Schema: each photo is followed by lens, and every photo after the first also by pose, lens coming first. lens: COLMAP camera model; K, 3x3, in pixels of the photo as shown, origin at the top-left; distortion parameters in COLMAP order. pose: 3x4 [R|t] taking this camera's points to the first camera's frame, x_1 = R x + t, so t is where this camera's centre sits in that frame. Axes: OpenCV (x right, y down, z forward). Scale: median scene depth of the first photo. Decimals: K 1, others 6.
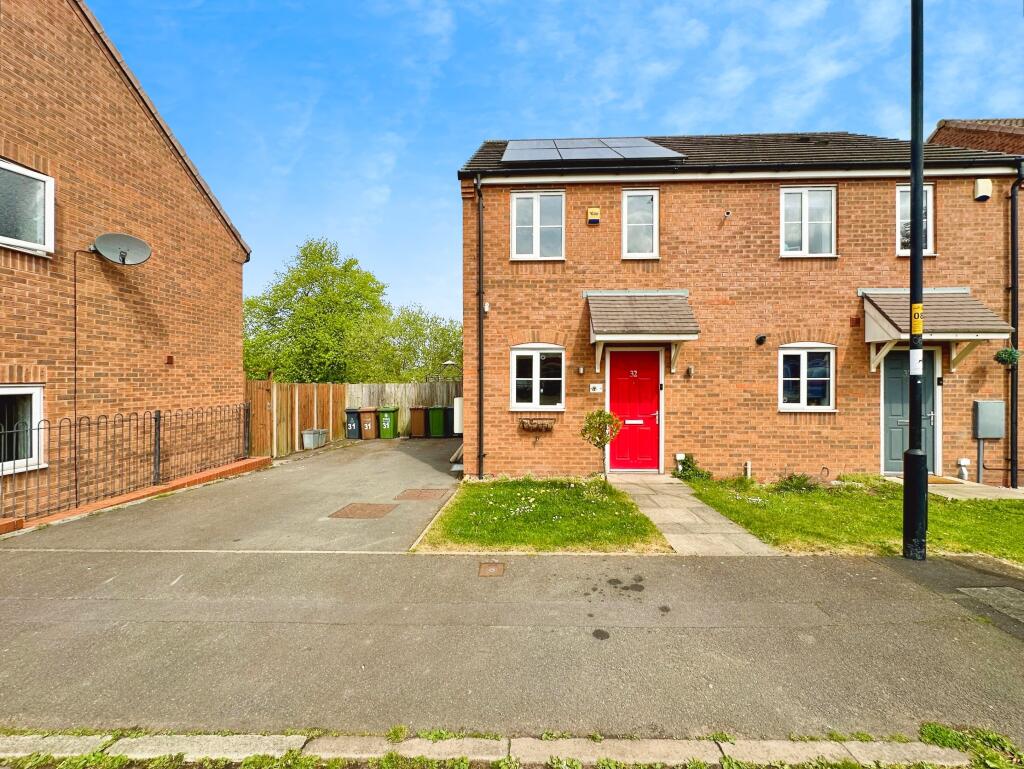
lens RADIAL K [[419.1, 0, 521.6], [0, 419.1, 384.5], [0, 0, 1]] dist [-0.000810, 0.000165]
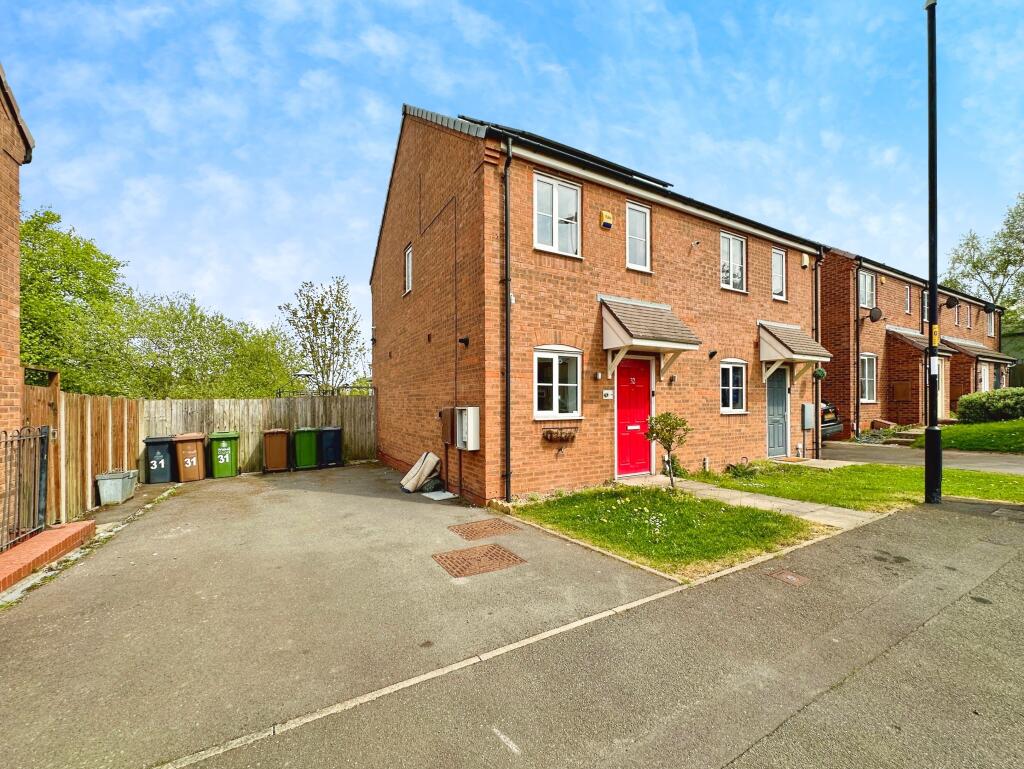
lens RADIAL K [[419.1, 0, 515.9], [0, 419.1, 405.0], [0, 0, 1]] dist [-0.000810, 0.000165]
pose [[0.846634, -0.009067, 0.532098, -0.534370], [0.014251, 0.999883, -0.005637, 0.036034], [-0.531985, 0.012356, 0.846664, 0.282830]]
